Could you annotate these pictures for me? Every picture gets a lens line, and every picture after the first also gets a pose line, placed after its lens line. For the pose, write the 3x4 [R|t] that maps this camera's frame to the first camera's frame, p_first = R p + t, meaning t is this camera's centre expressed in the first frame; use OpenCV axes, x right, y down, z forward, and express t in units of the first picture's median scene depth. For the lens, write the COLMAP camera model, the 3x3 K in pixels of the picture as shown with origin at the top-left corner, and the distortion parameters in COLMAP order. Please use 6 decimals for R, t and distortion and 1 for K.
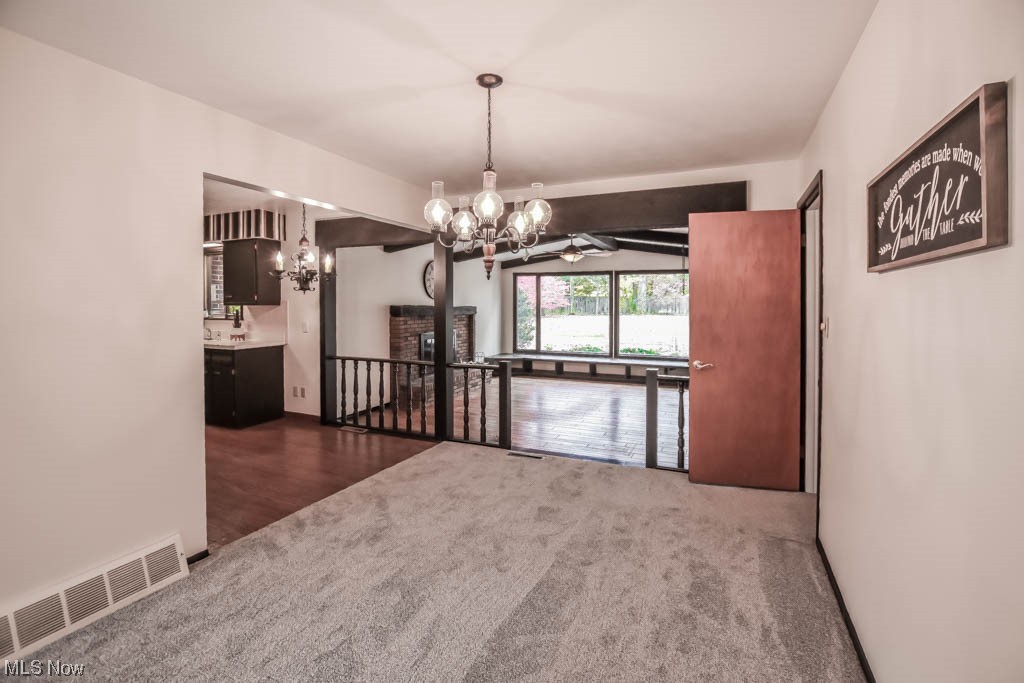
lens RADIAL K [[466.0, 0, 533.3], [0, 466.0, 306.8], [0, 0, 1]] dist [-0.031670, 0.003014]
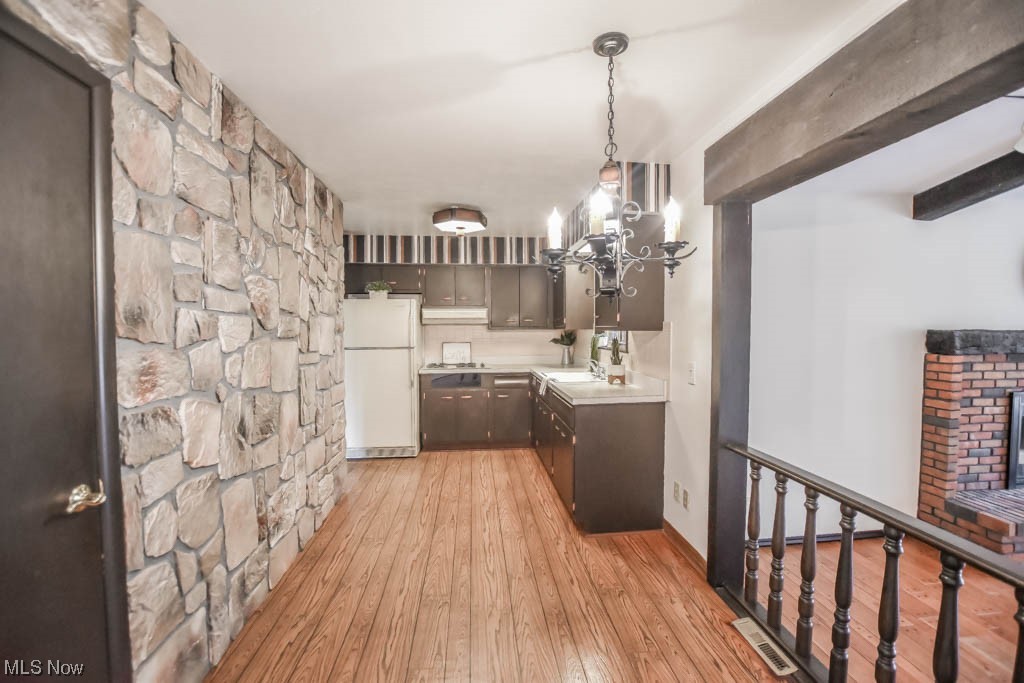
lens RADIAL K [[466.0, 0, 494.6], [0, 466.0, 345.9], [0, 0, 1]] dist [-0.031670, 0.003014]
pose [[0.461136, 0.036073, -0.886596, -0.072869], [-0.000123, 0.999176, 0.040589, -0.004122], [0.887330, -0.018609, 0.460760, 0.288138]]
